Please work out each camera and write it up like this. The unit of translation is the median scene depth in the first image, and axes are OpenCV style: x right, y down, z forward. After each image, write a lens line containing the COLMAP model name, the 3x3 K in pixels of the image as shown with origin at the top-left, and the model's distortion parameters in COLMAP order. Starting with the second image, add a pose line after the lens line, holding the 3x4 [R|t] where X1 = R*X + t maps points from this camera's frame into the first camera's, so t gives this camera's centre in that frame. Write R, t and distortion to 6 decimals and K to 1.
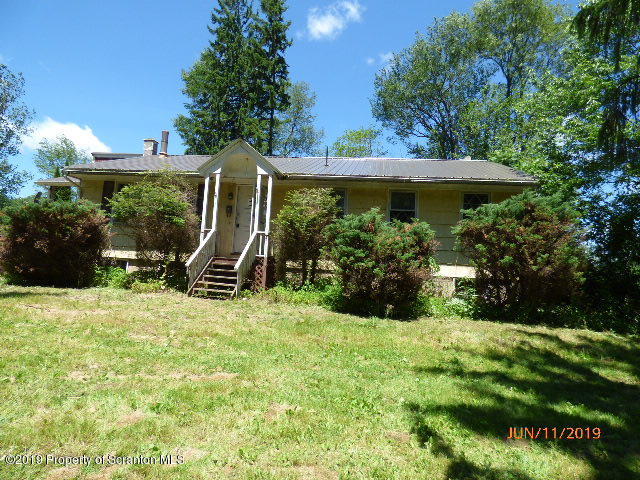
lens RADIAL K [[393.2, 0, 323.0], [0, 393.2, 237.8], [0, 0, 1]] dist [-0.008356, -0.002724]
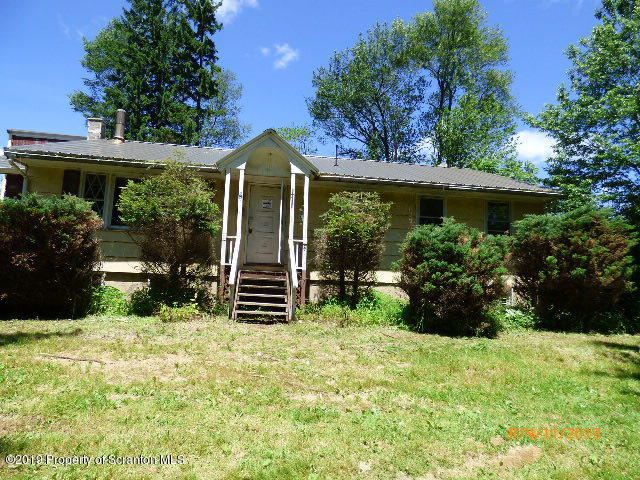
lens RADIAL K [[397.3, 0, 327.7], [0, 397.3, 236.6], [0, 0, 1]] dist [-0.005024, 0.001345]
pose [[0.960060, 0.006405, 0.279720, -0.334018], [-0.006428, 0.999979, -0.000835, -0.022281], [-0.279719, -0.000996, 0.960081, 0.144863]]
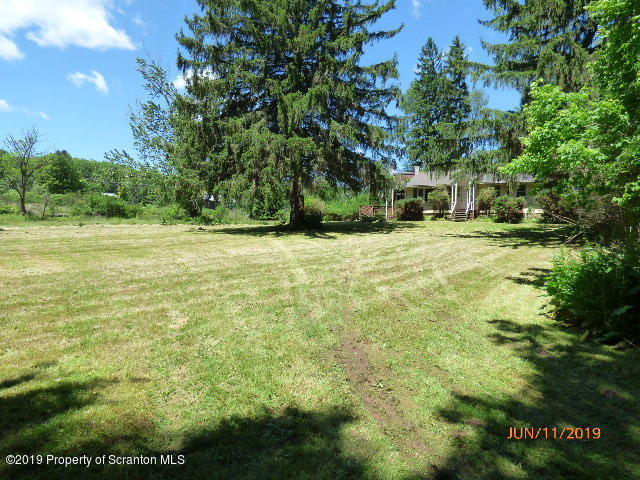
lens RADIAL K [[393.2, 0, 323.0], [0, 393.2, 237.8], [0, 0, 1]] dist [-0.008356, -0.002724]
pose [[0.906782, -0.026202, -0.420786, 0.082757], [0.067670, 0.994172, 0.083921, -0.073261], [0.416134, -0.104573, 0.903270, -2.290866]]
